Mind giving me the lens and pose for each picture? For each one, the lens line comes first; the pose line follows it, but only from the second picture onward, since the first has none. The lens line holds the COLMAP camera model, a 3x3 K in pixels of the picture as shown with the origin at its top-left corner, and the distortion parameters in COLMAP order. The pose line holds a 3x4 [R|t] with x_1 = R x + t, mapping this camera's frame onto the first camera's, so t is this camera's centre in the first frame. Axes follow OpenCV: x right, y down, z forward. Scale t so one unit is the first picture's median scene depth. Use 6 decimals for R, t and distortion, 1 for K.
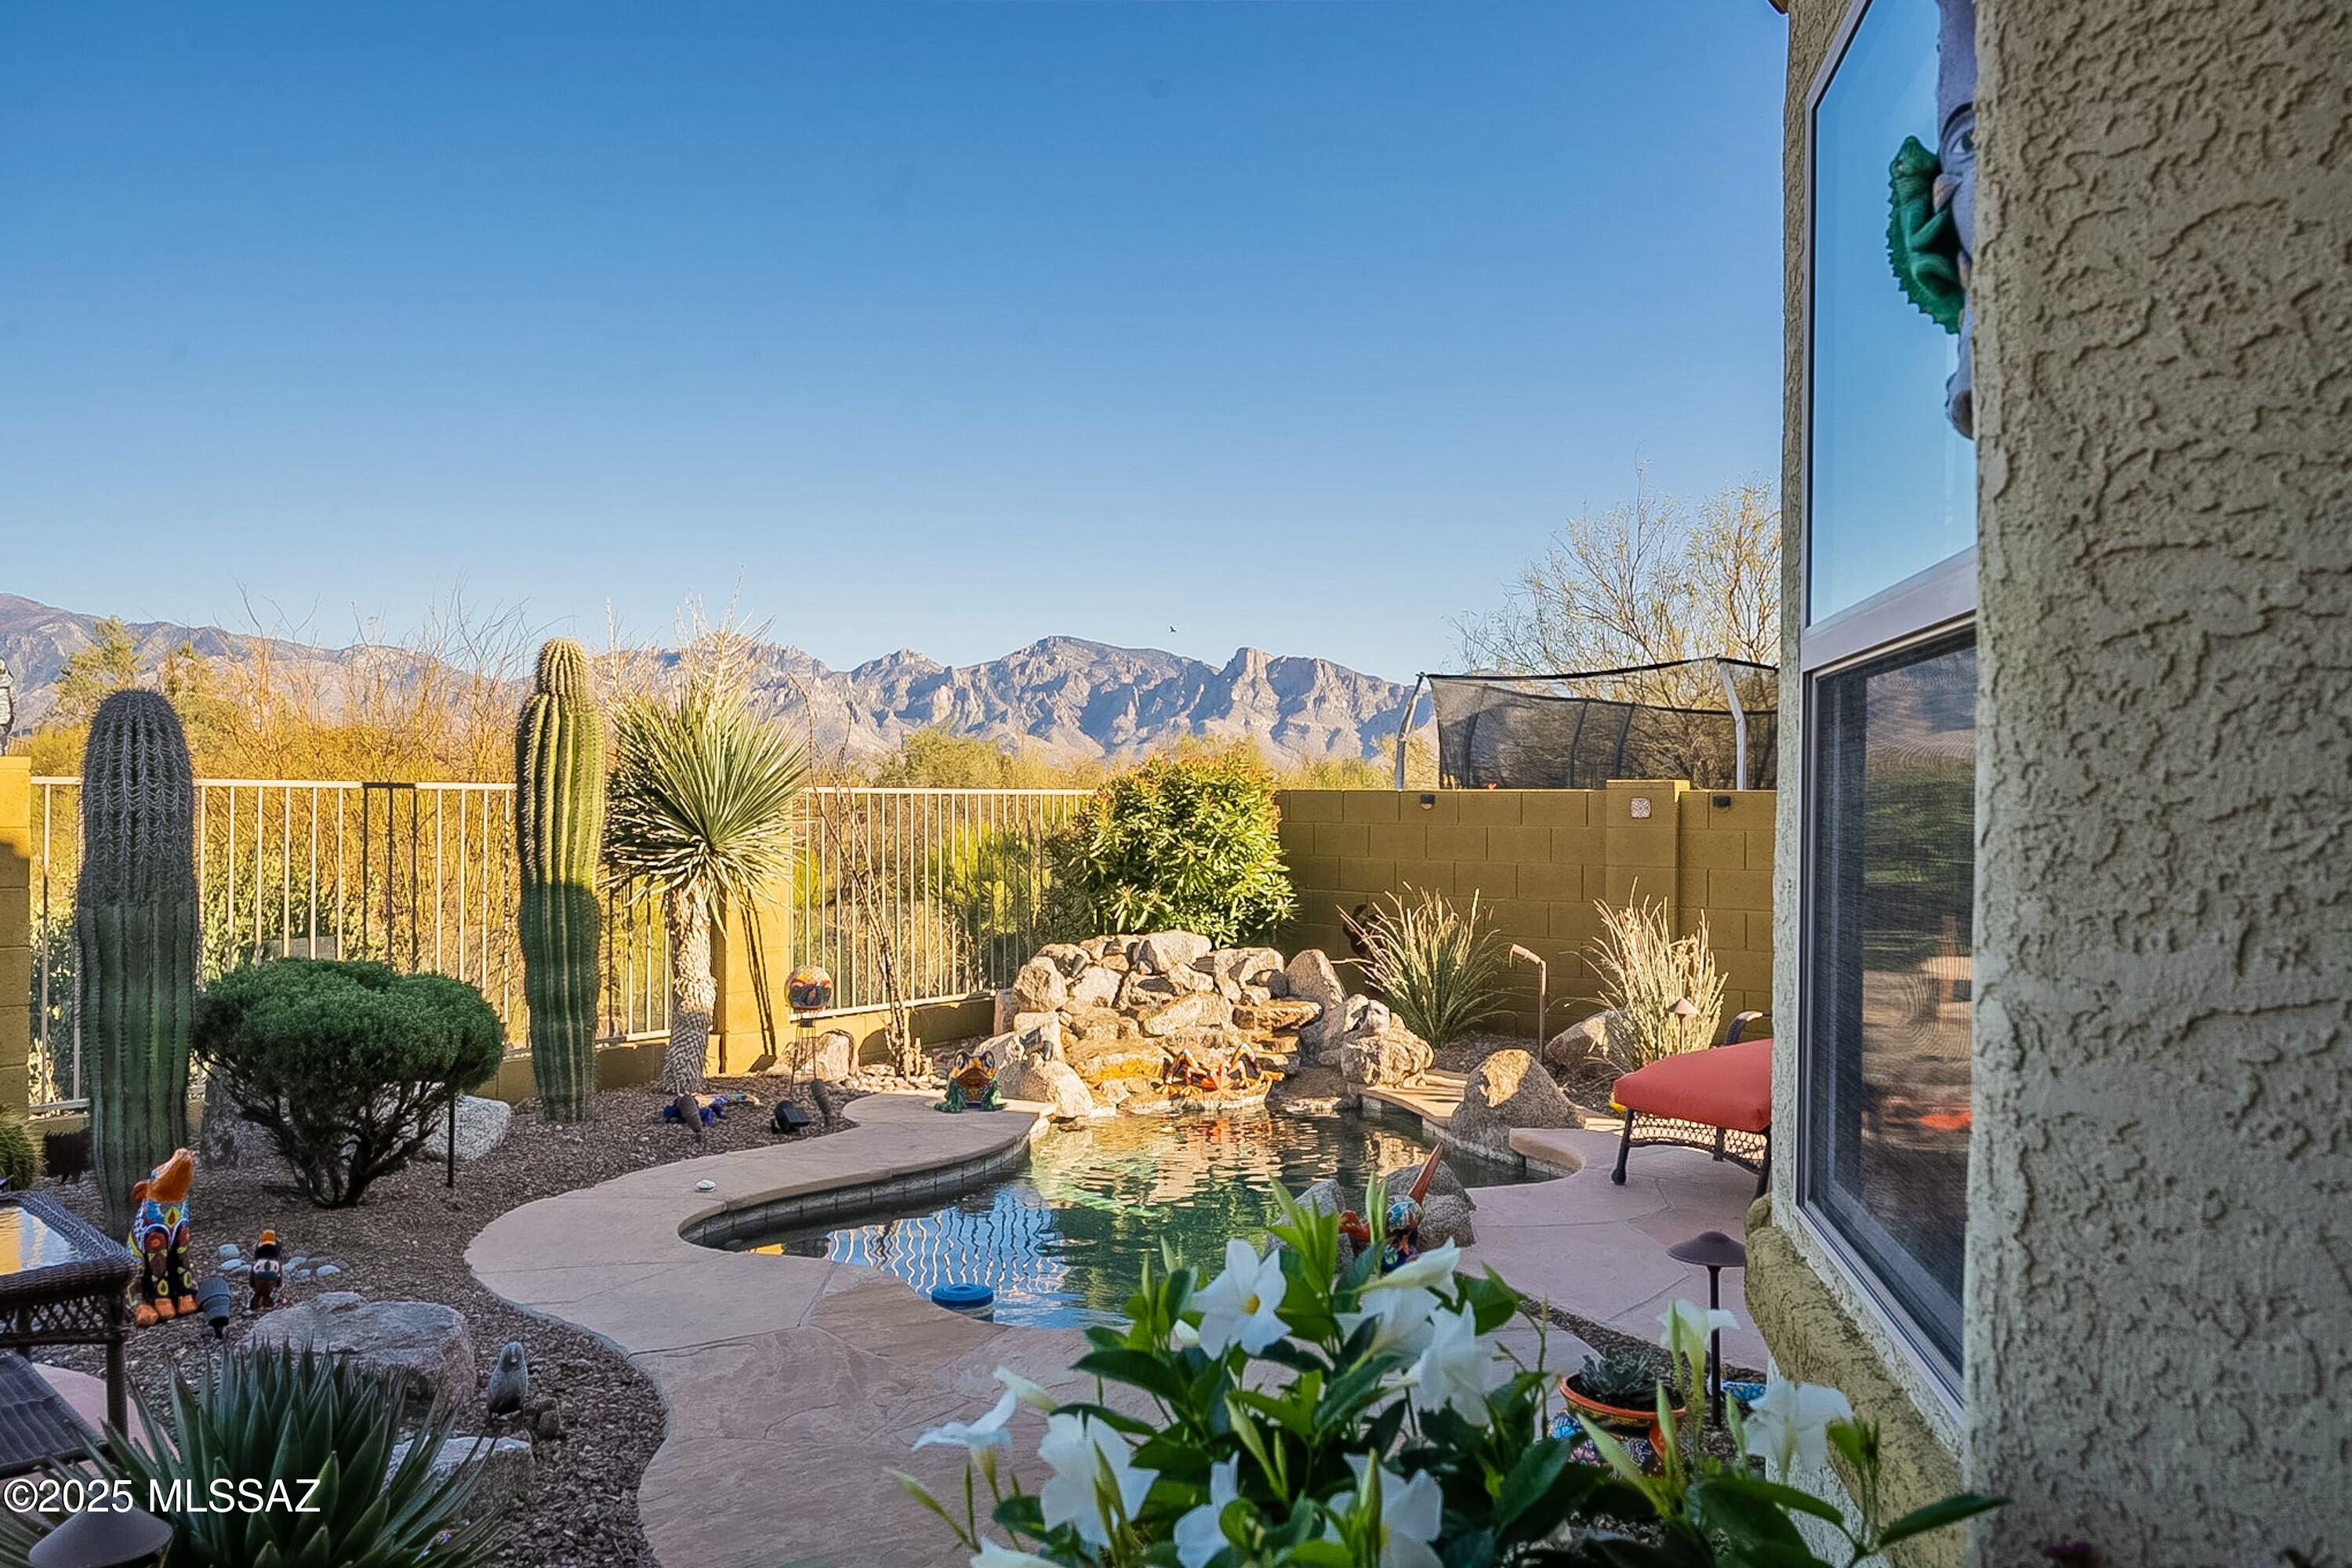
lens RADIAL K [[1676.5, 0, 1181.5], [0, 1676.5, 791.6], [0, 0, 1]] dist [0.004396, -0.002586]
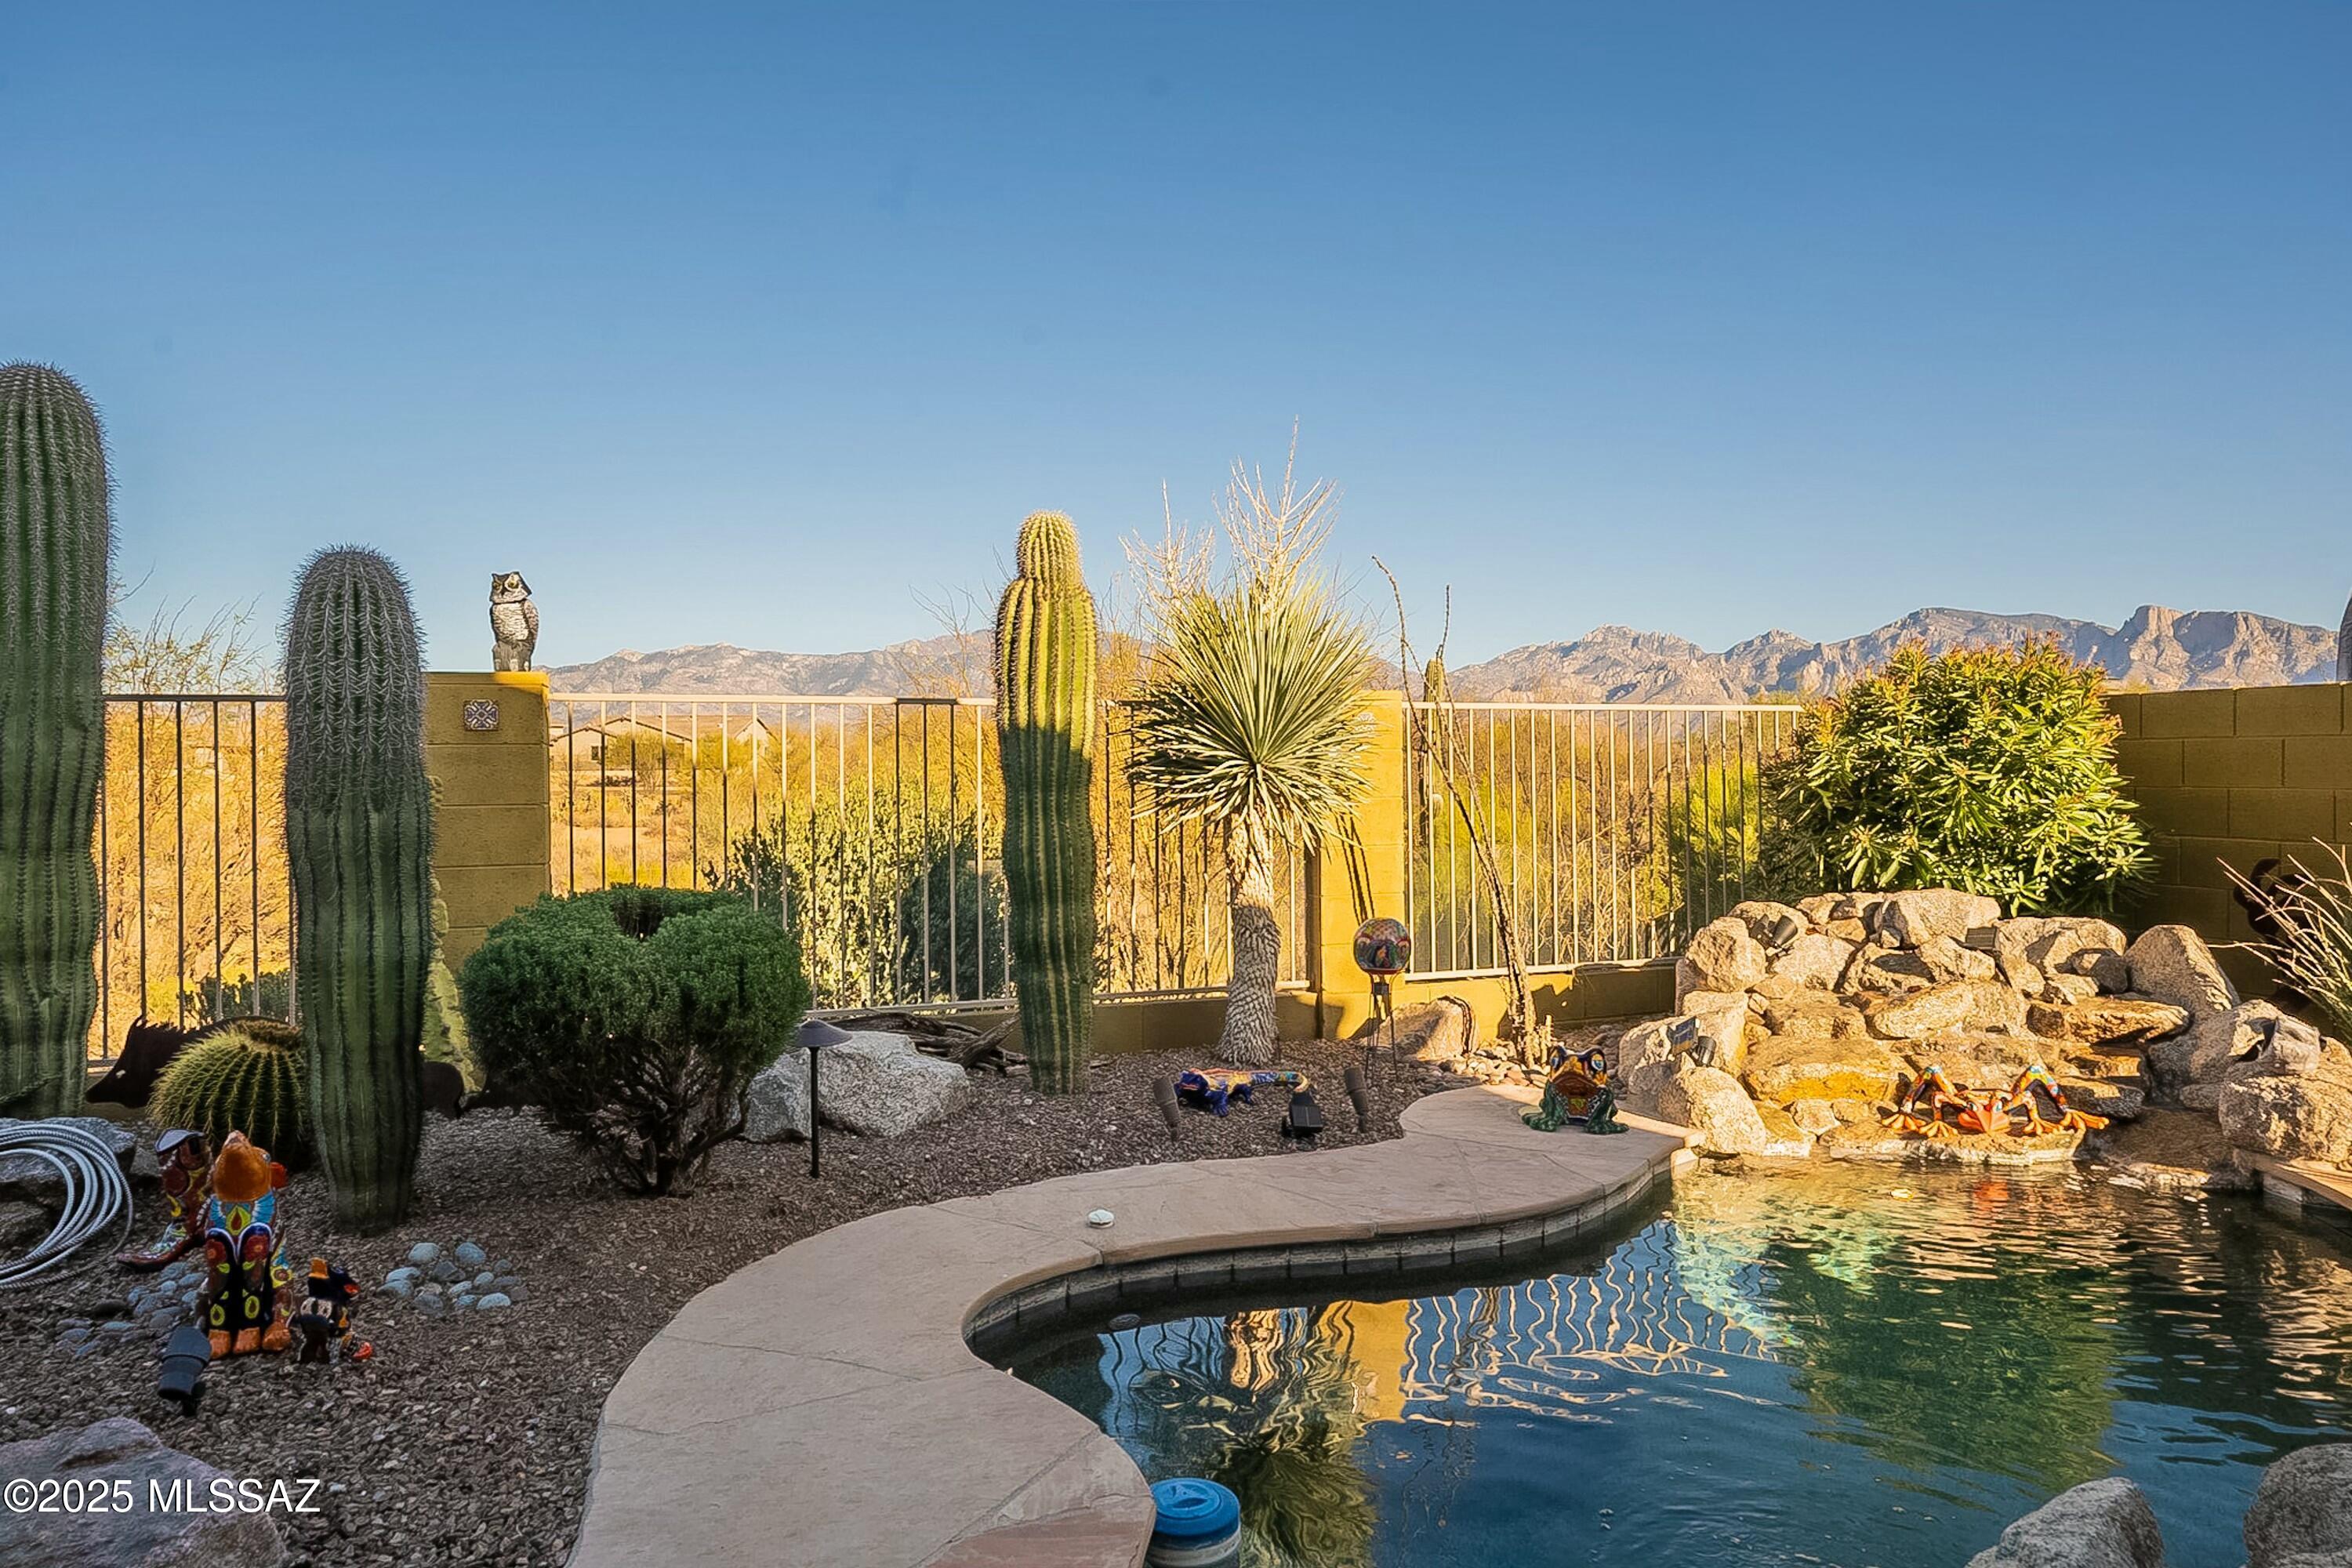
lens RADIAL K [[1410.5, 0, 1186.3], [0, 1410.5, 782.6], [0, 0, 1]] dist [0.000627, 0.000902]
pose [[0.847031, -0.006941, -0.531498, 0.045924], [0.015017, 0.999828, 0.010875, 0.027286], [0.531331, -0.017193, 0.846990, 0.332715]]
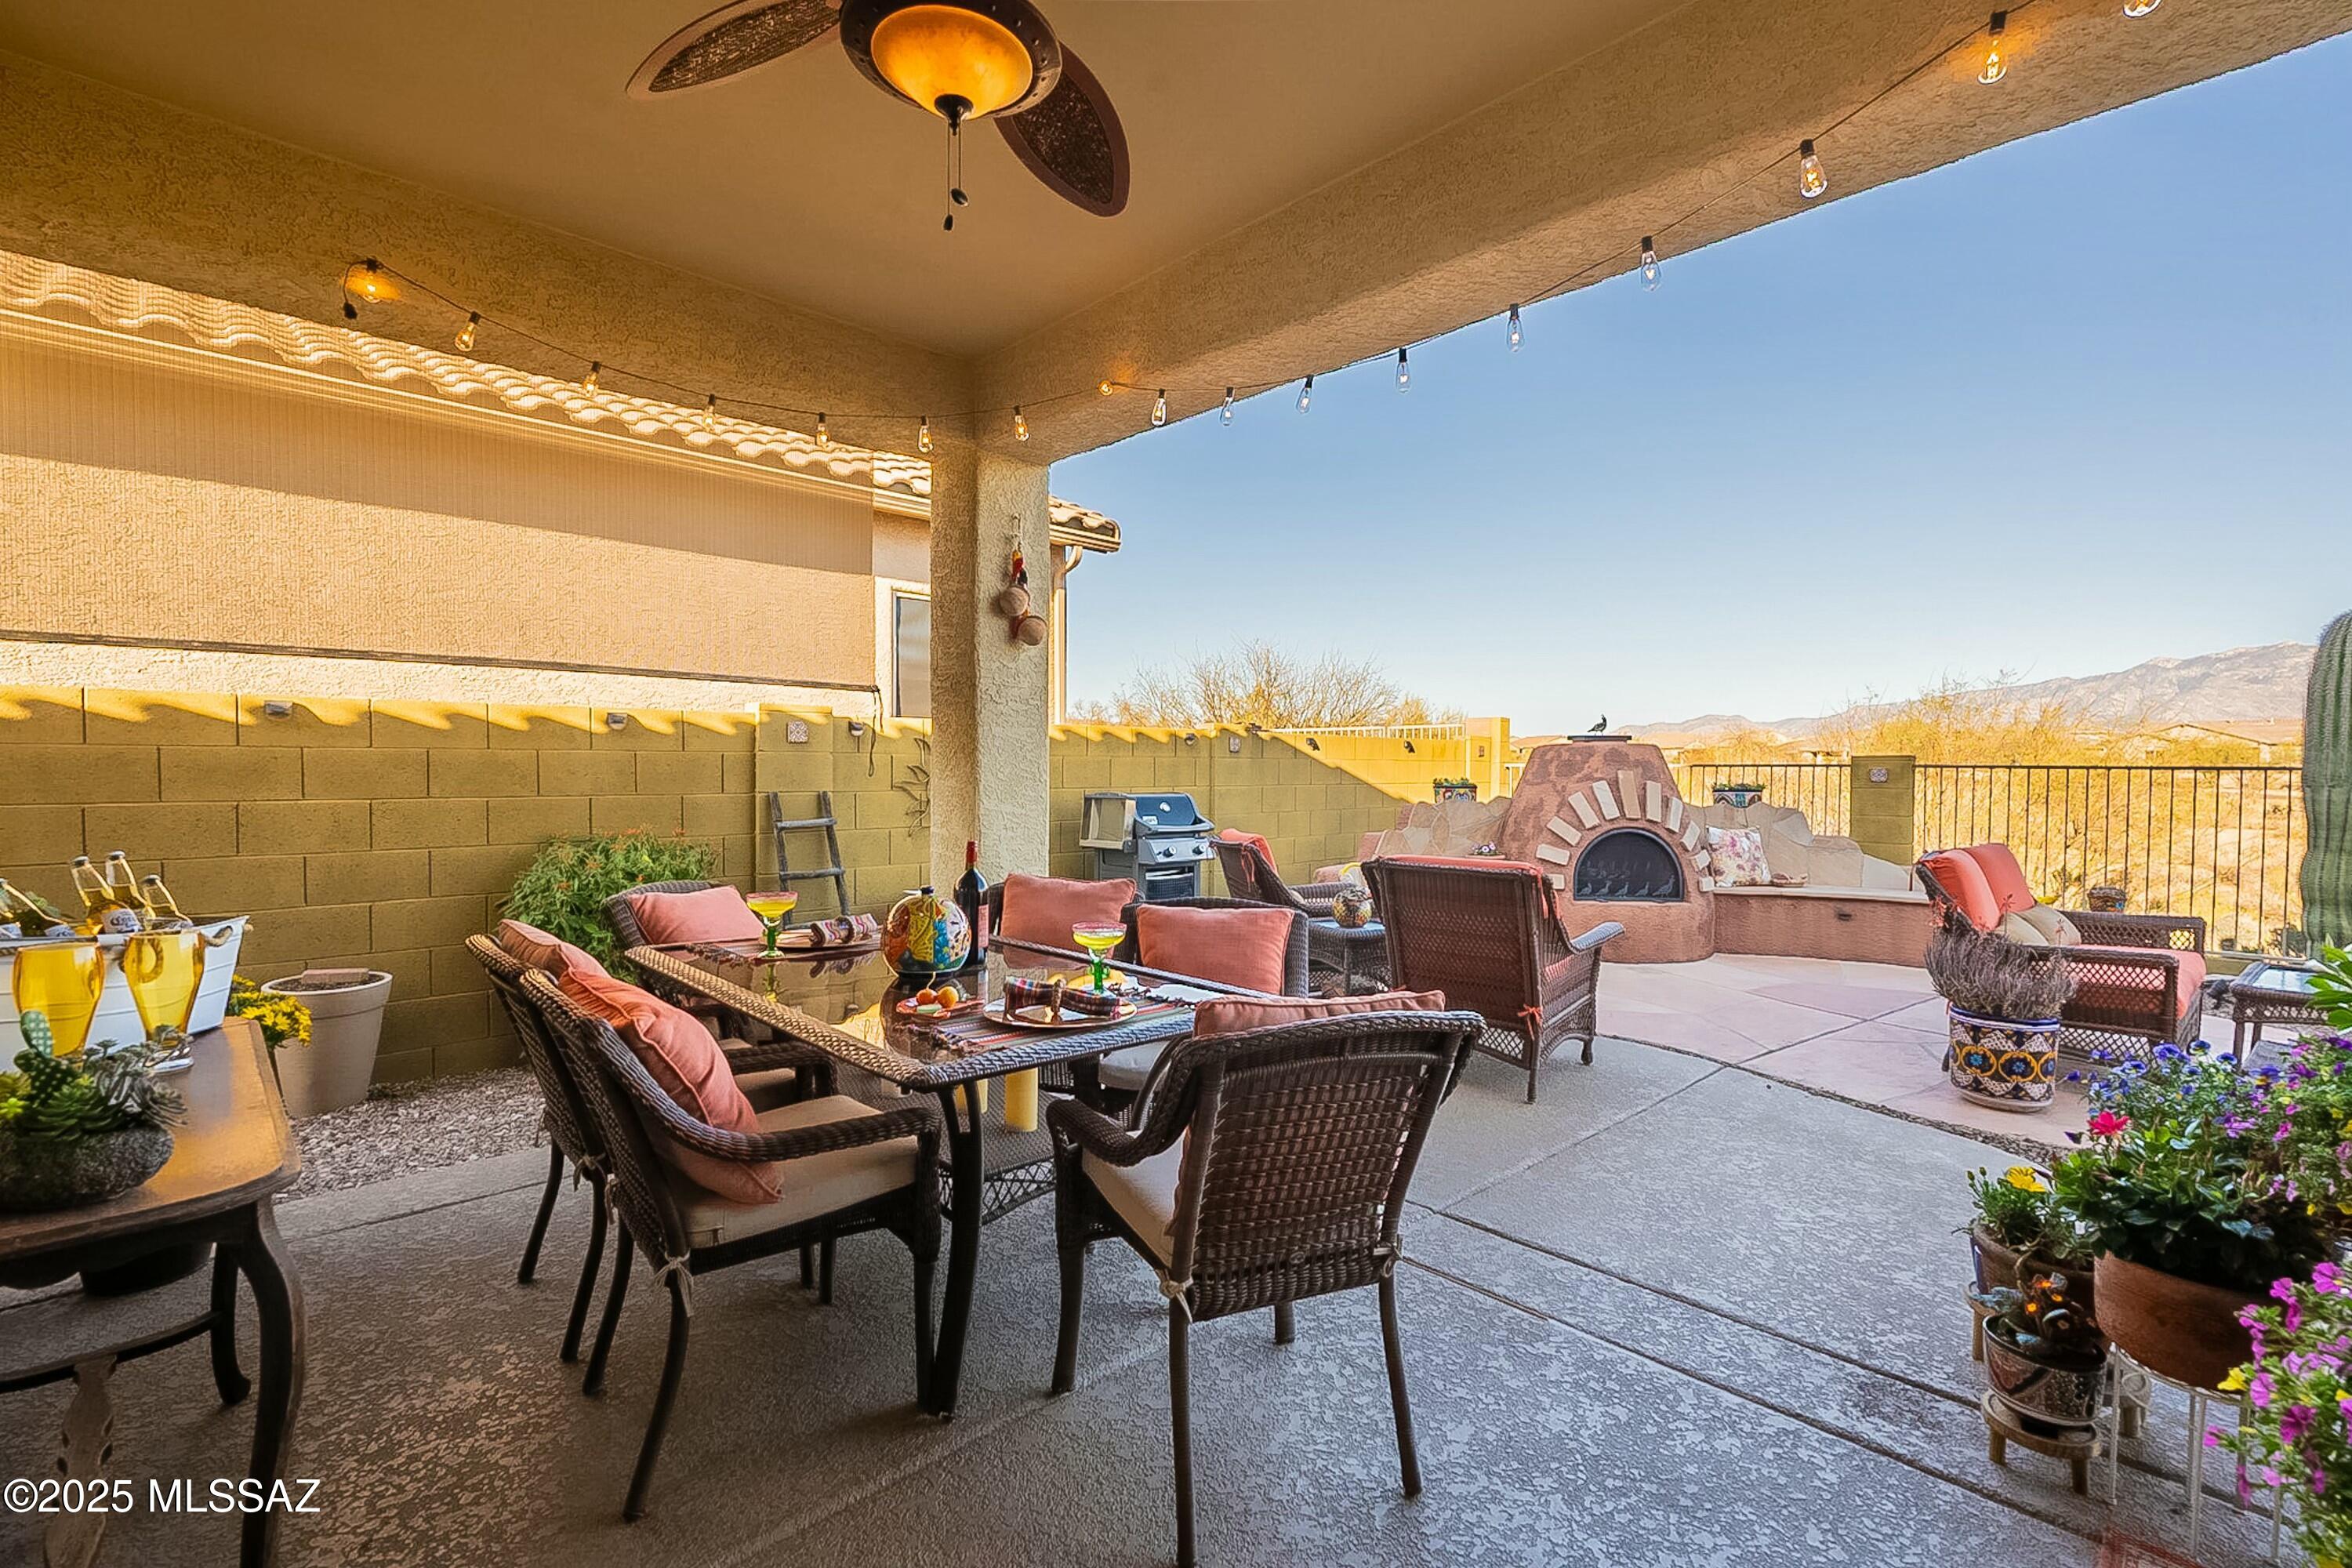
lens RADIAL K [[1033.3, 0, 1180.1], [0, 1033.3, 790.7], [0, 0, 1]] dist [-0.004808, 0.001134]
pose [[-0.124258, 0.017624, -0.992093, 0.237460], [-0.002770, 0.999832, 0.018108, 0.000128], [0.992246, 0.004999, -0.124188, -0.123650]]
